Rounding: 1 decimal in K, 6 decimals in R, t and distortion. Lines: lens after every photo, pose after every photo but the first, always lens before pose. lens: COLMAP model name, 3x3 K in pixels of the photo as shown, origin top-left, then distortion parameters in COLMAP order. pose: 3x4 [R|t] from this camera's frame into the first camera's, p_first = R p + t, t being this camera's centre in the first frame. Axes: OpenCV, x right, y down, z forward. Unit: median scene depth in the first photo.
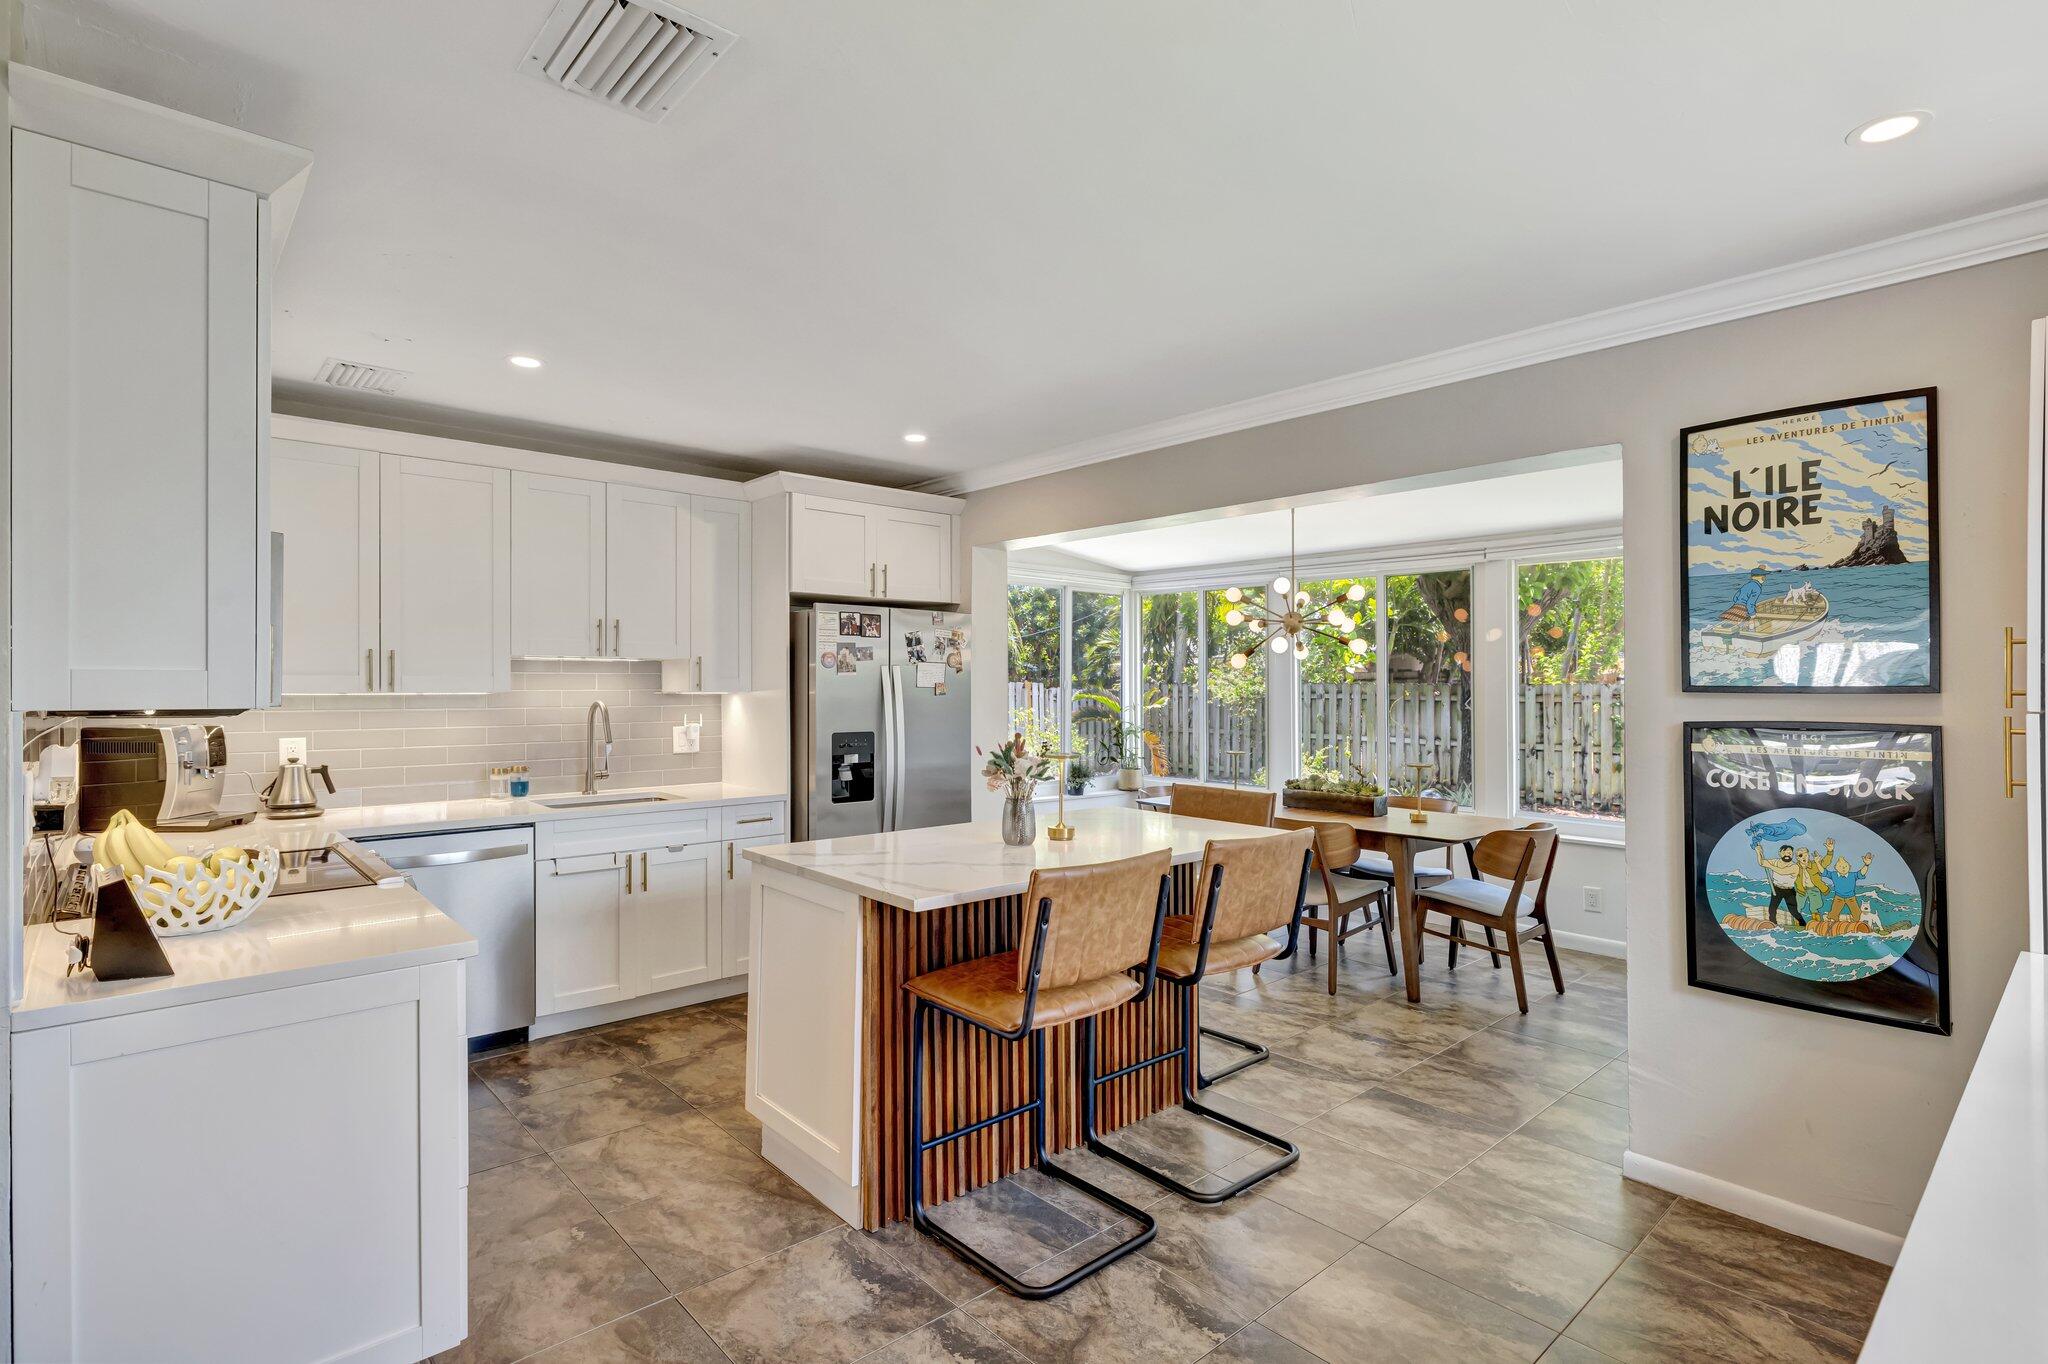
lens RADIAL K [[986.3, 0, 1019.2], [0, 986.3, 691.8], [0, 0, 1]] dist [-0.003282, -0.000343]
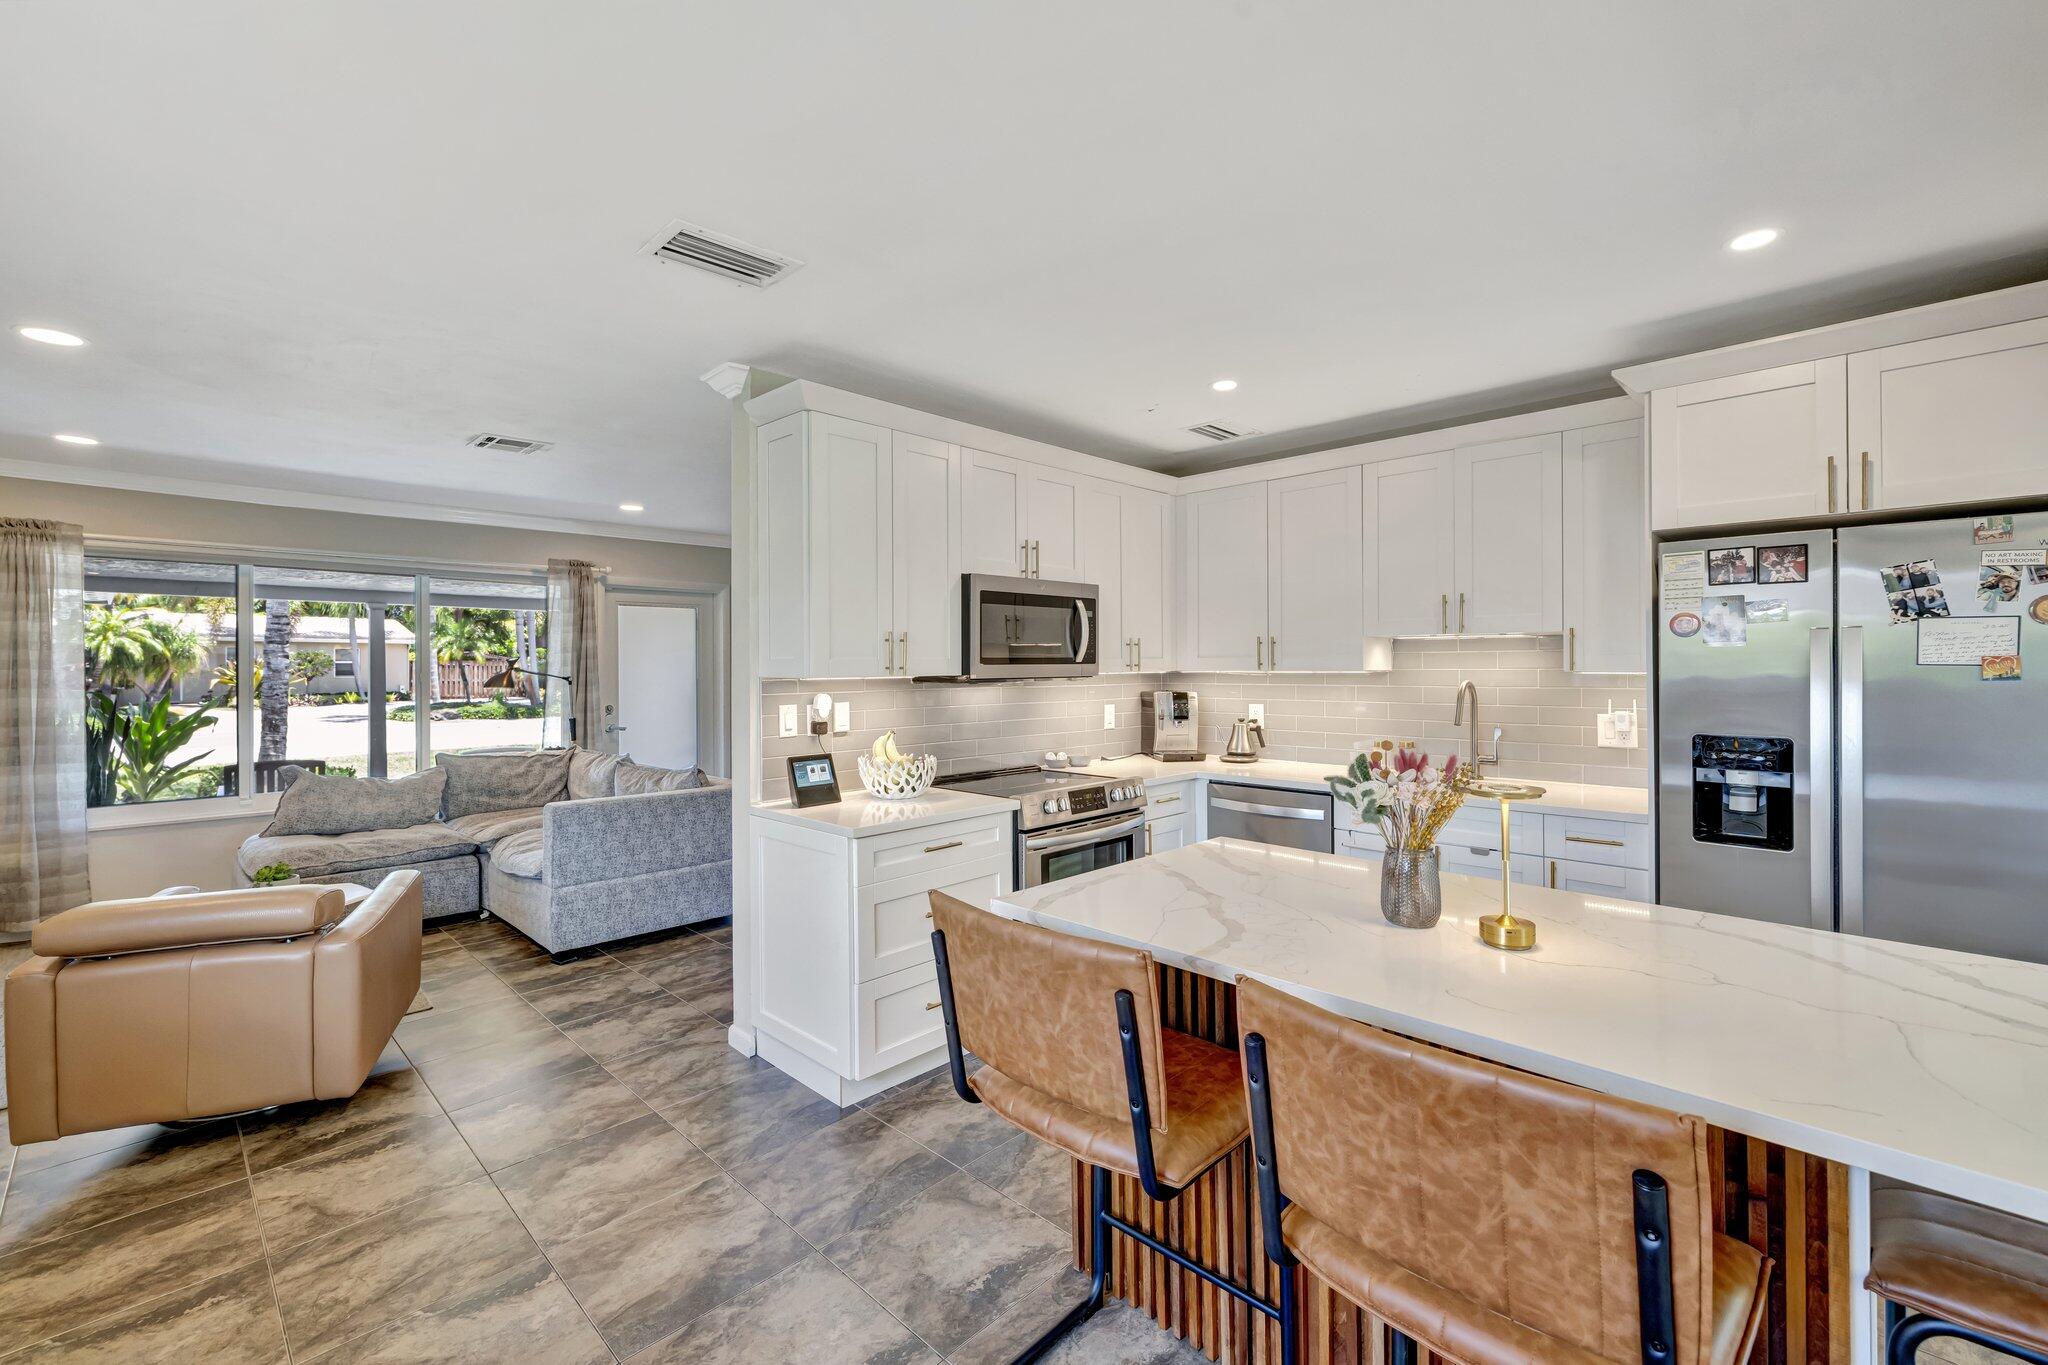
lens RADIAL K [[865.5, 0, 1011.9], [0, 865.5, 665.0], [0, 0, 1]] dist [-0.000199, 0.000122]
pose [[0.060940, -0.002747, -0.998138, 0.376827], [-0.002568, 0.999992, -0.002909, -0.002120], [0.998138, 0.002740, 0.060932, 0.522676]]
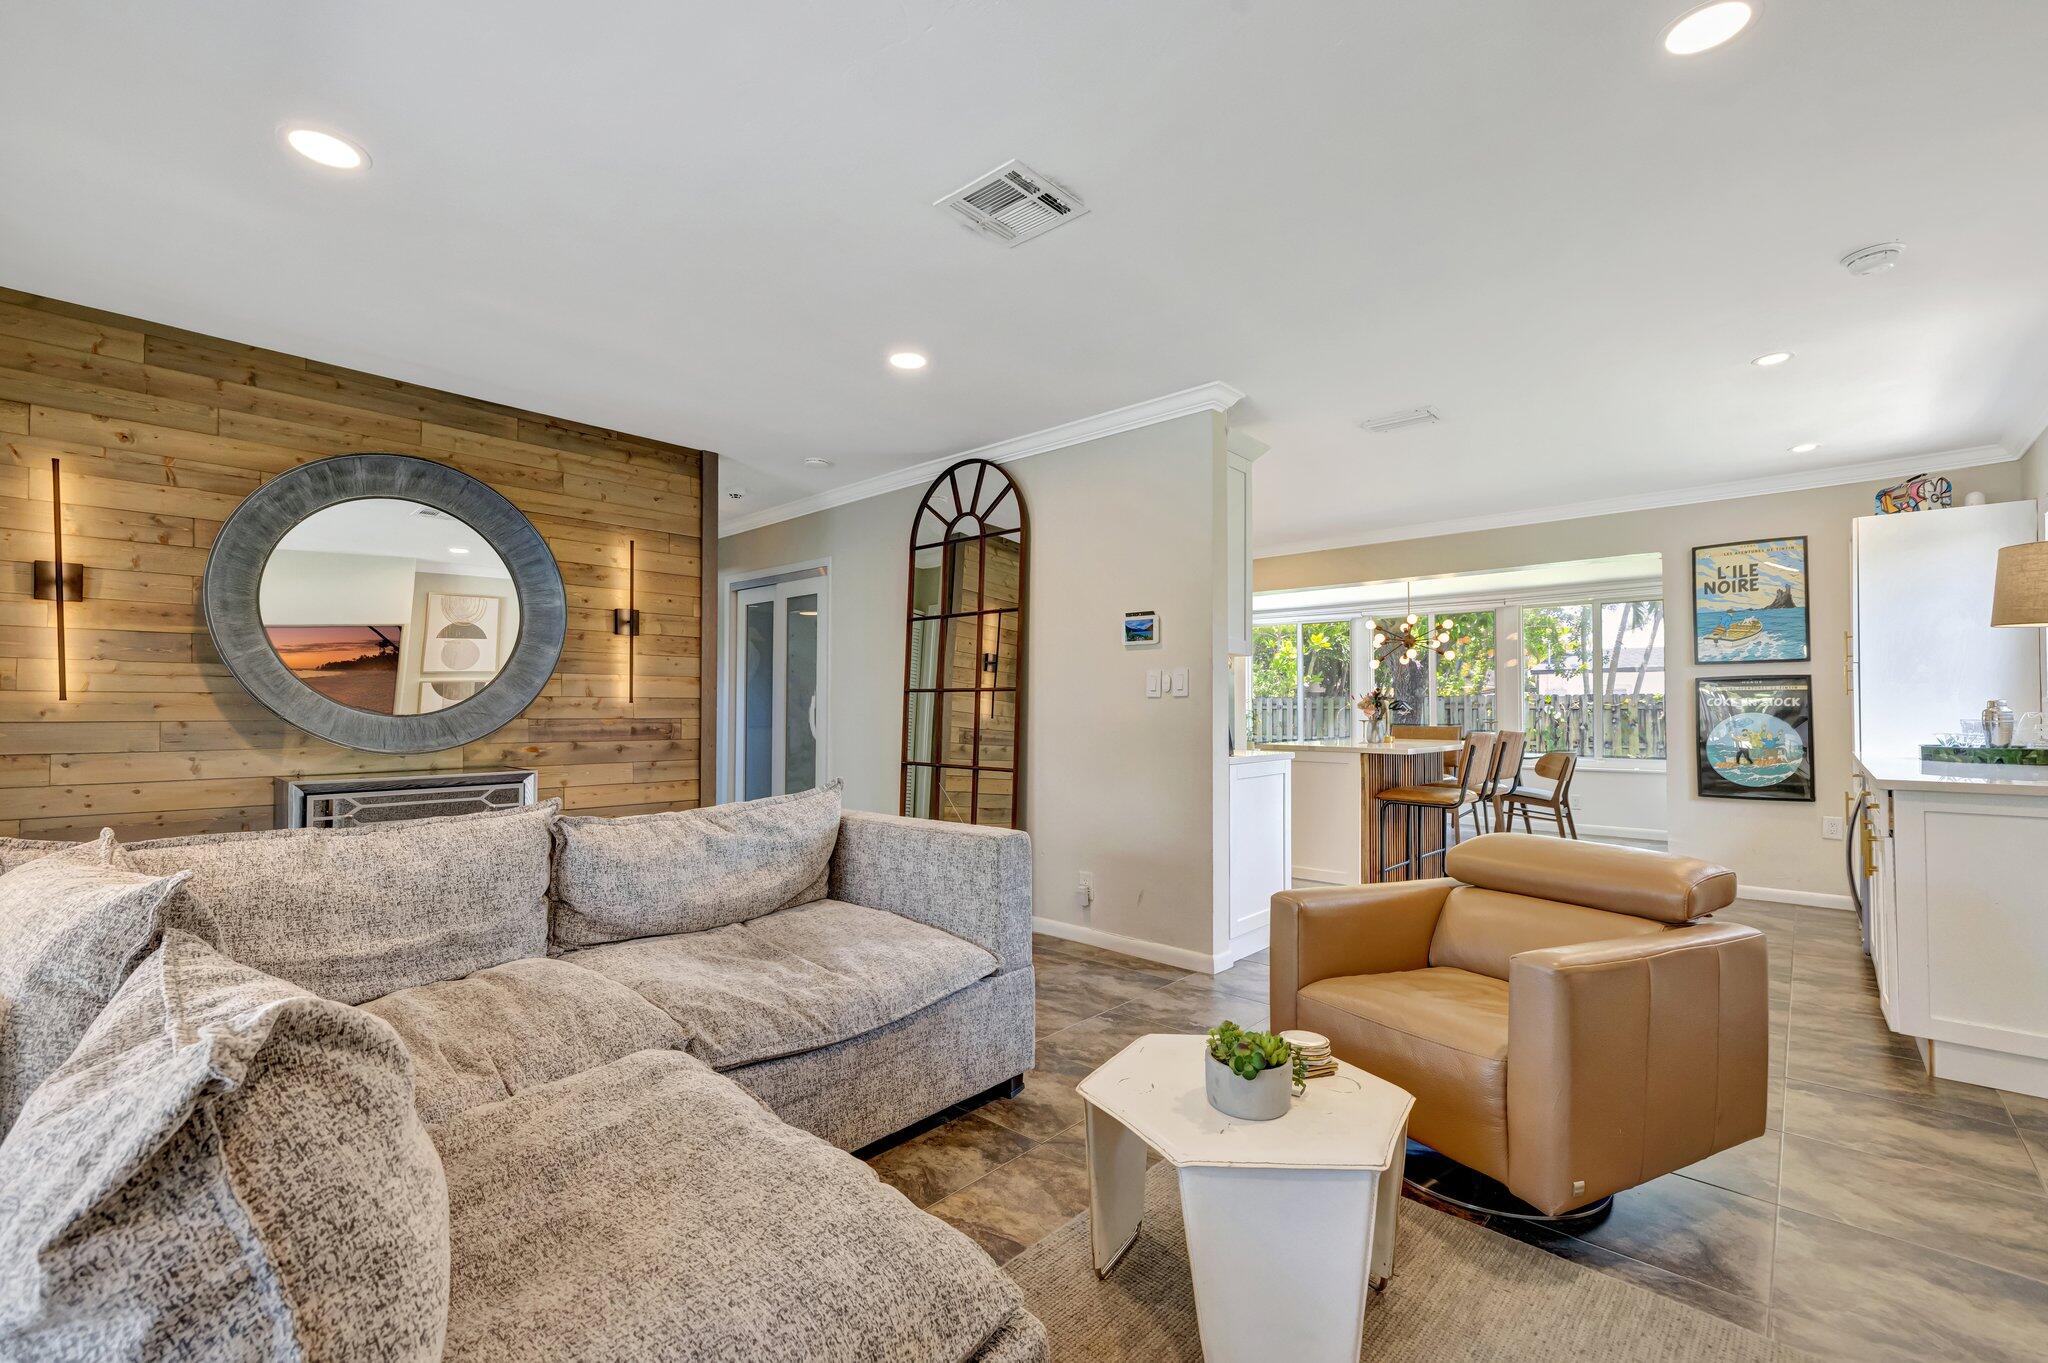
lens RADIAL K [[856.7, 0, 1019.1], [0, 856.7, 705.4], [0, 0, 1]] dist [0.000903, 0.000135]
pose [[0.995505, -0.003971, 0.094622, -0.664515], [0.005354, 0.999882, -0.014370, 0.071958], [-0.094554, 0.014812, 0.995410, -0.506840]]
